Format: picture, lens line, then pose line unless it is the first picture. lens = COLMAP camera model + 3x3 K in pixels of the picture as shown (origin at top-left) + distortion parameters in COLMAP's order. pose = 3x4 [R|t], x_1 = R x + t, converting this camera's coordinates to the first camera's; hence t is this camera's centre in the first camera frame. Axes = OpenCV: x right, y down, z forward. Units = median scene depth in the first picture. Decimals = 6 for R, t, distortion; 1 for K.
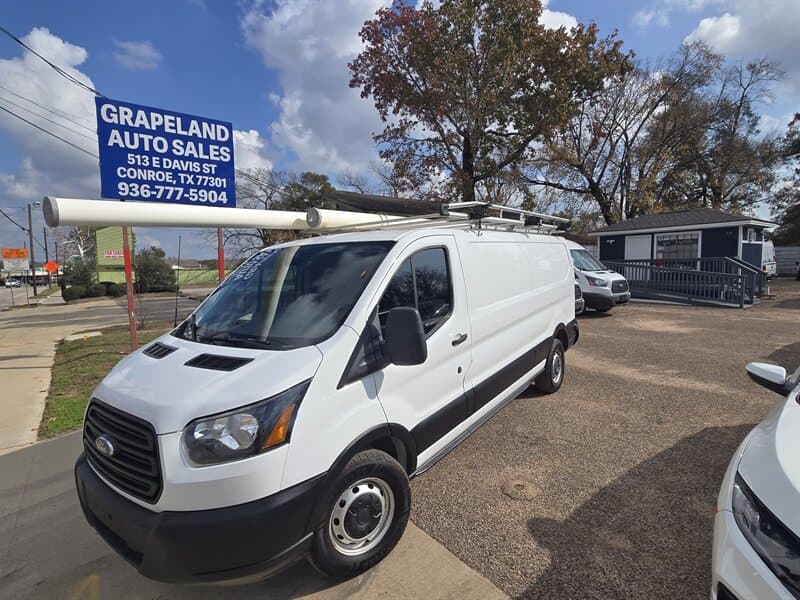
lens RADIAL K [[485.8, 0, 409.8], [0, 485.8, 301.9], [0, 0, 1]] dist [-0.017924, 0.000862]
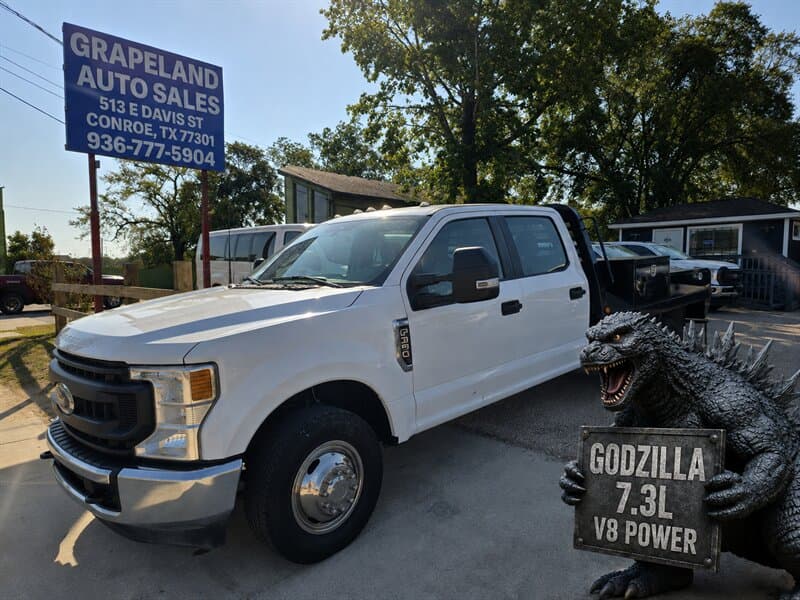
lens RADIAL K [[618.7, 0, 403.4], [0, 618.7, 305.3], [0, 0, 1]] dist [0.002961, -0.011288]
pose [[0.994946, 0.009139, 0.099994, -0.178457], [-0.006448, 0.999609, -0.027207, 0.055908], [-0.100204, 0.026425, 0.994616, -0.046898]]
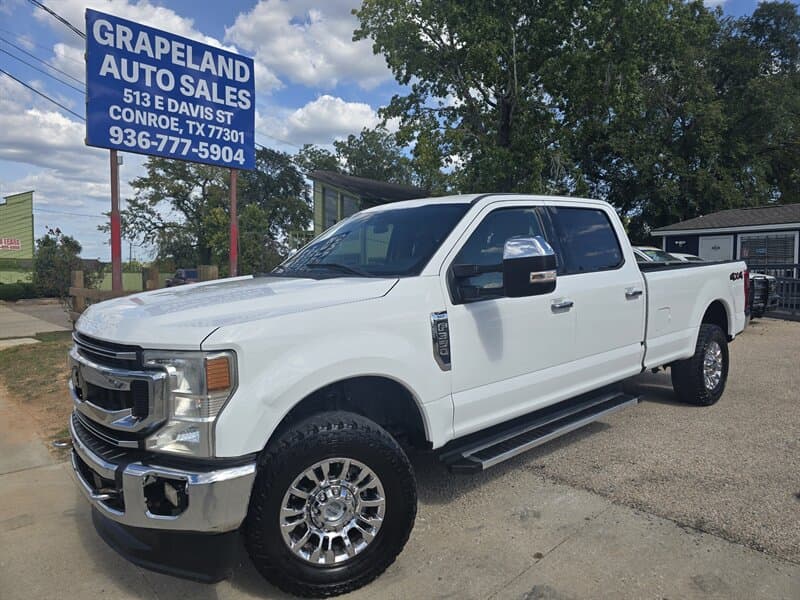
lens RADIAL K [[613.2, 0, 398.3], [0, 613.2, 301.2], [0, 0, 1]] dist [0.022259, -0.034870]
pose [[0.998140, 0.023014, 0.056459, -0.199968], [-0.020519, 0.998804, -0.044383, 0.048752], [-0.057413, 0.043142, 0.997418, 0.047084]]
